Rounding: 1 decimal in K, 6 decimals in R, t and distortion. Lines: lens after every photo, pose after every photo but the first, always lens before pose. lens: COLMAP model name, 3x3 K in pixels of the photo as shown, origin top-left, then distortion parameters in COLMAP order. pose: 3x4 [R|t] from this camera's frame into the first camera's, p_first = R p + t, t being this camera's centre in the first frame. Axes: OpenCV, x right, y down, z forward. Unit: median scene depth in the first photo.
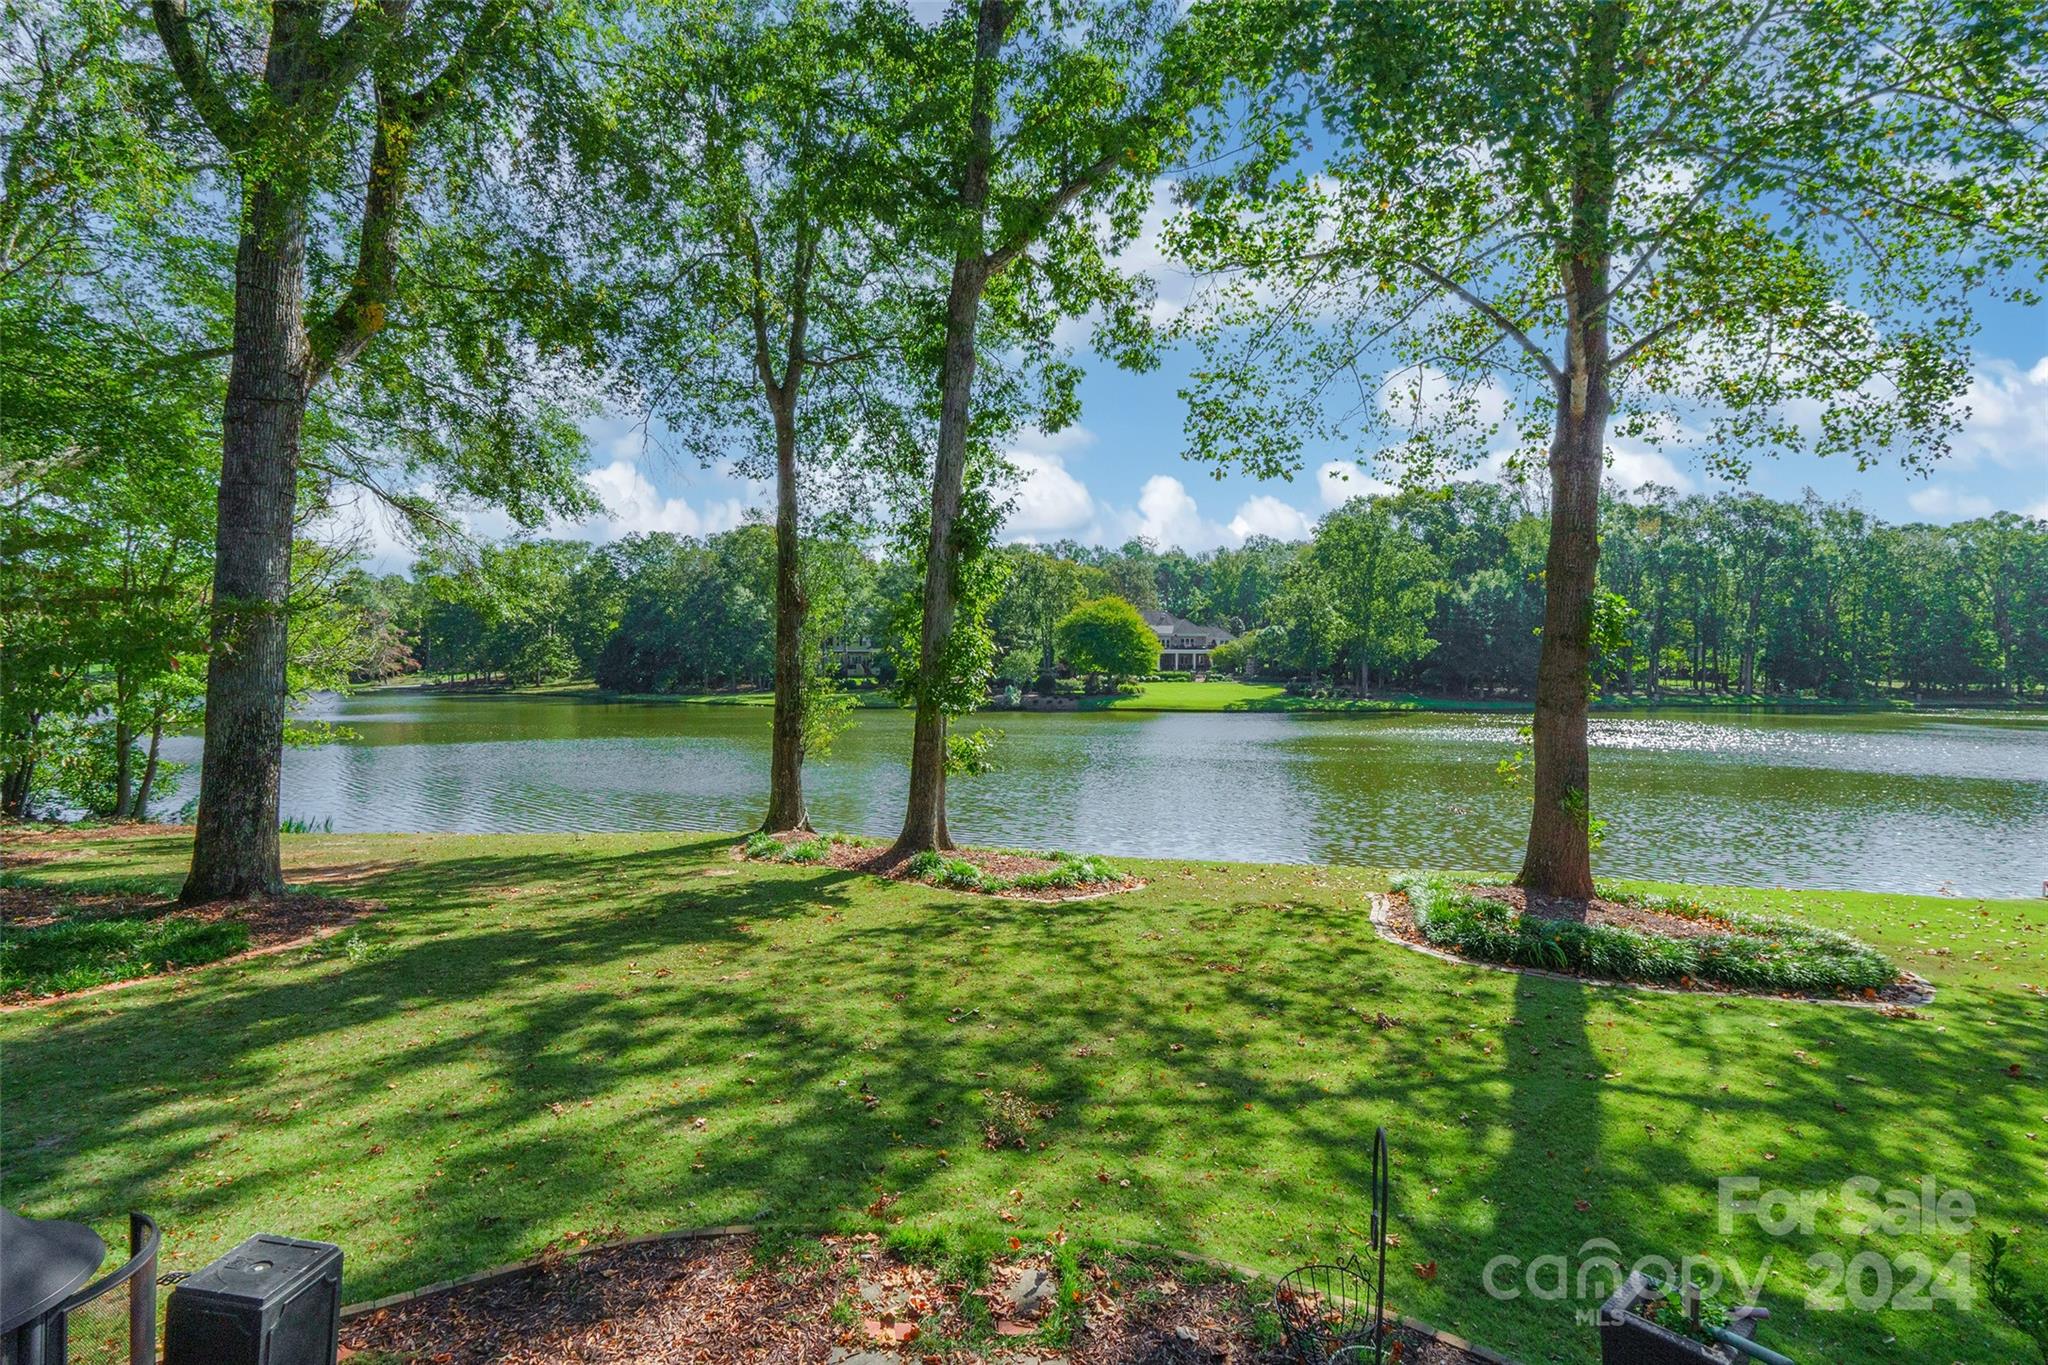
lens RADIAL K [[937.6, 0, 1000.9], [0, 937.6, 694.1], [0, 0, 1]] dist [-0.012884, 0.001017]
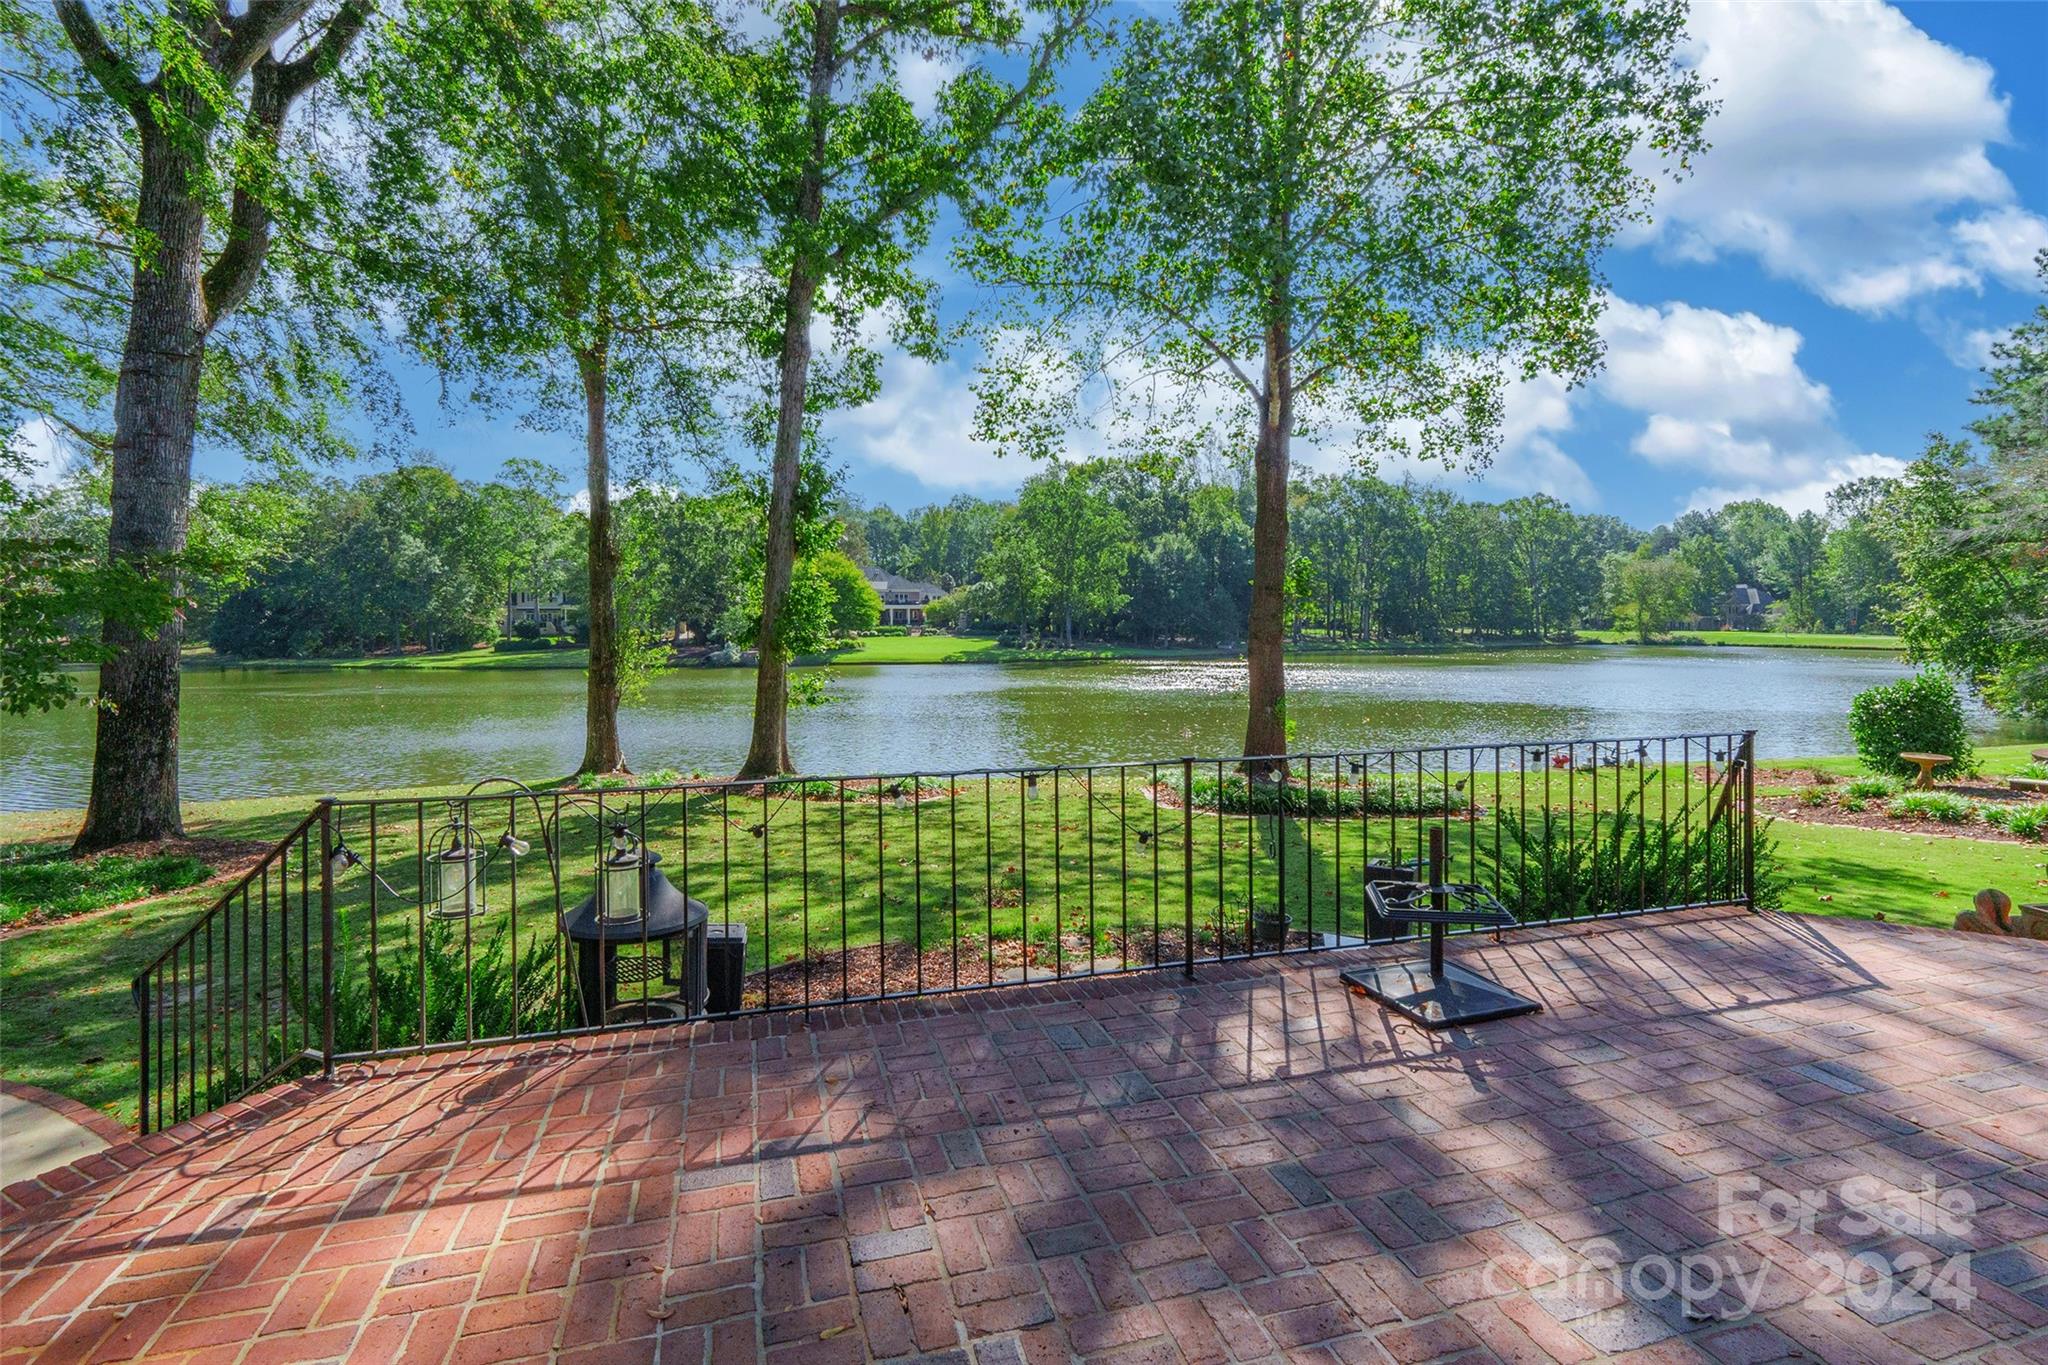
lens RADIAL K [[937.6, 0, 983.1], [0, 937.6, 646.9], [0, 0, 1]] dist [-0.012884, 0.001017]
pose [[0.958310, -0.015545, 0.285306, -0.133981], [0.016515, 0.999863, -0.000993, 0.013805], [-0.285252, 0.005664, 0.958436, -0.141162]]
